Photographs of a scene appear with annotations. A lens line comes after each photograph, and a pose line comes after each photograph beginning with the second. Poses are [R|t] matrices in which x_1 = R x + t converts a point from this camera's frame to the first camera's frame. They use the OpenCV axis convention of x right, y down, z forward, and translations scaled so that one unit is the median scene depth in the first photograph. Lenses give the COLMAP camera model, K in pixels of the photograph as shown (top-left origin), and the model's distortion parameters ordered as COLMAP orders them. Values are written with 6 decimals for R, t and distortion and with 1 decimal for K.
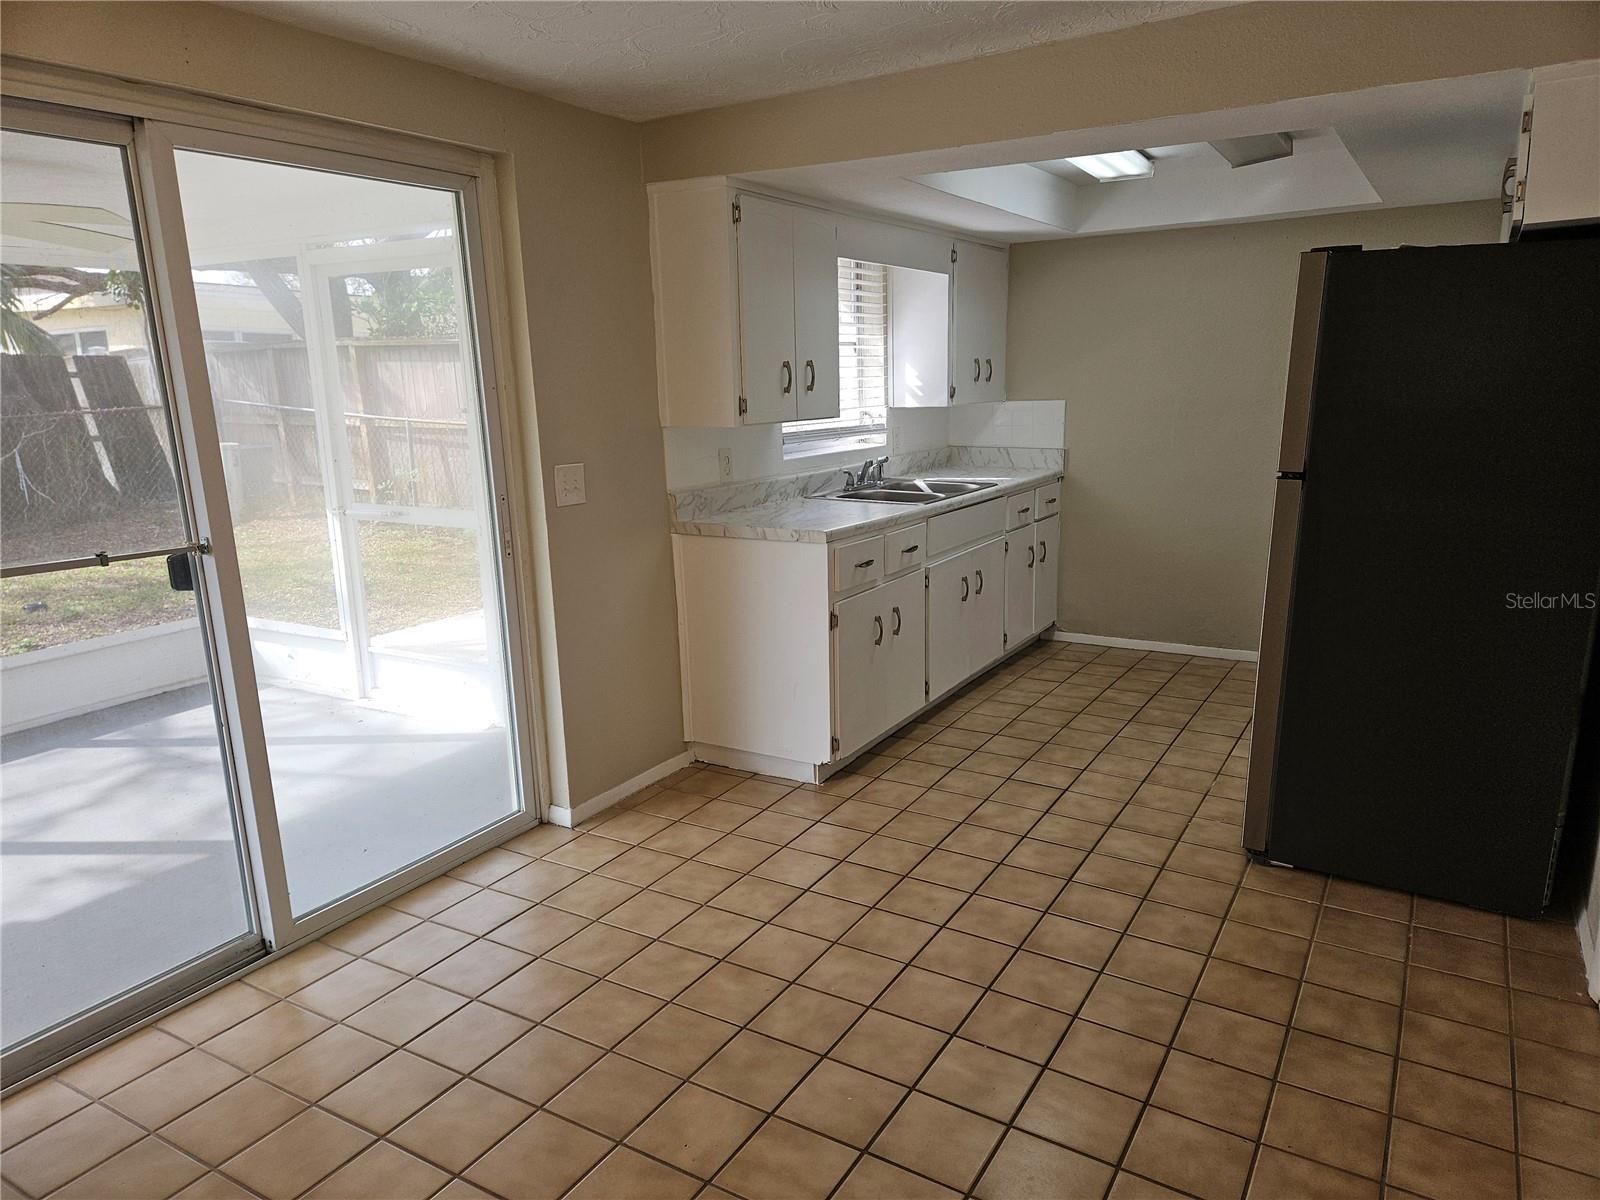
lens RADIAL K [[1065.6, 0, 799.0], [0, 1065.6, 625.4], [0, 0, 1]] dist [-0.008515, -0.000543]
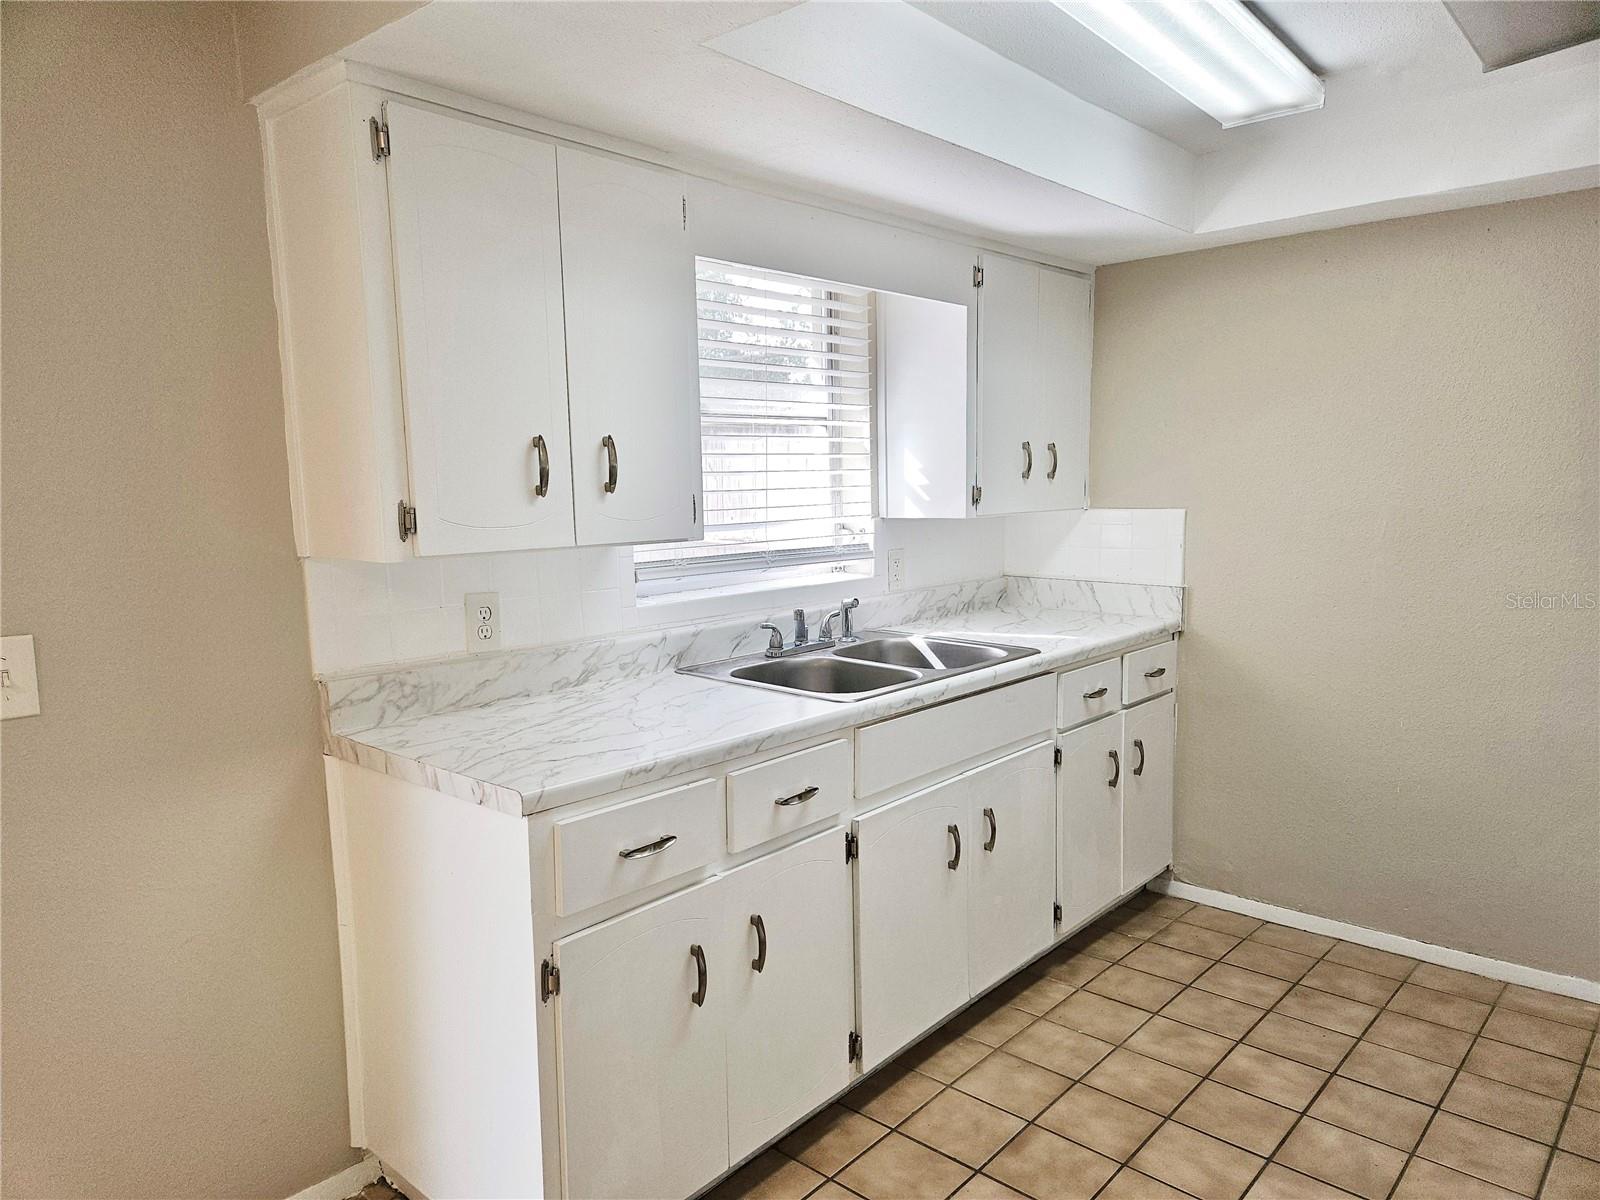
lens RADIAL K [[1074.7, 0, 800.0], [0, 1074.7, 600.0], [0, 0, 1]] dist [0.052820, -0.040474]
pose [[0.983327, 0.029865, -0.179378, 0.160661], [-0.049358, 0.993225, -0.105208, -0.091304], [0.175021, 0.112307, 0.978138, 0.393245]]
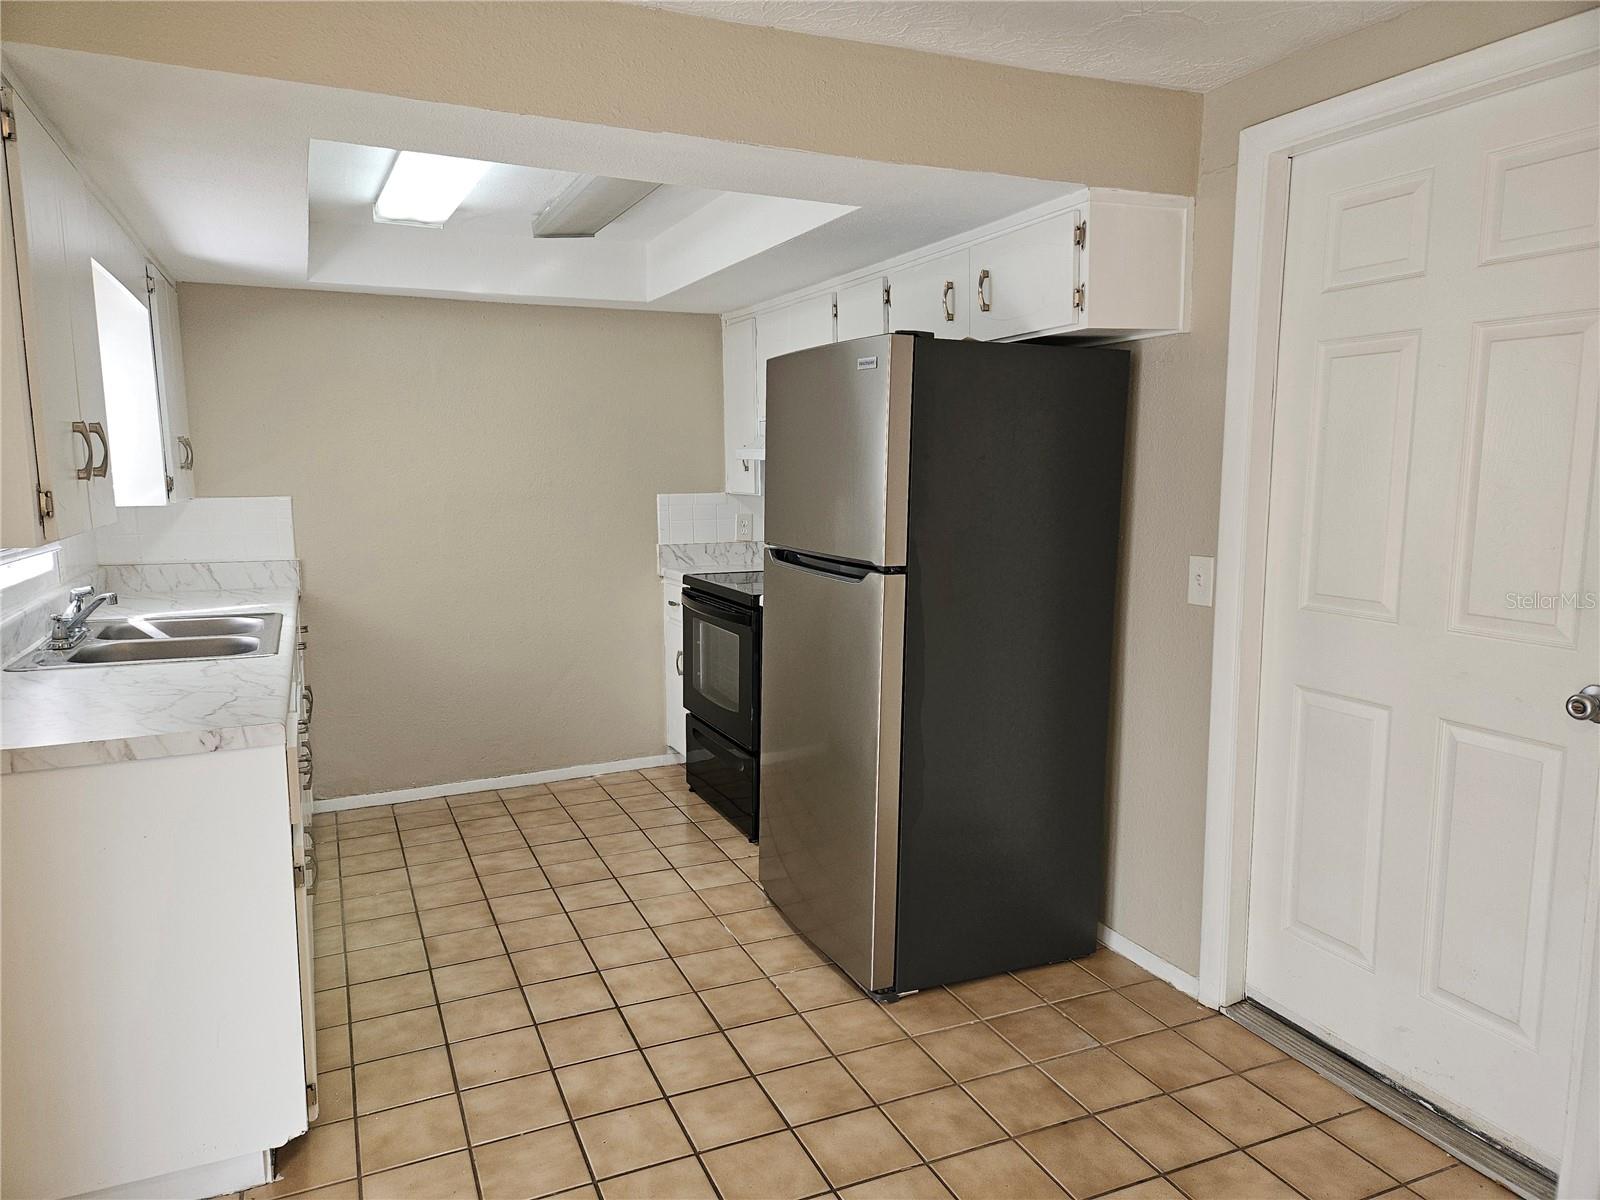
lens RADIAL K [[1056.2, 0, 803.2], [0, 1056.2, 608.8], [0, 0, 1]] dist [0.083197, -0.076538]
pose [[0.556959, -0.092363, 0.825388, -0.201034], [0.180599, 0.983486, -0.011811, -0.065307], [-0.810667, 0.155642, 0.564442, 0.322486]]
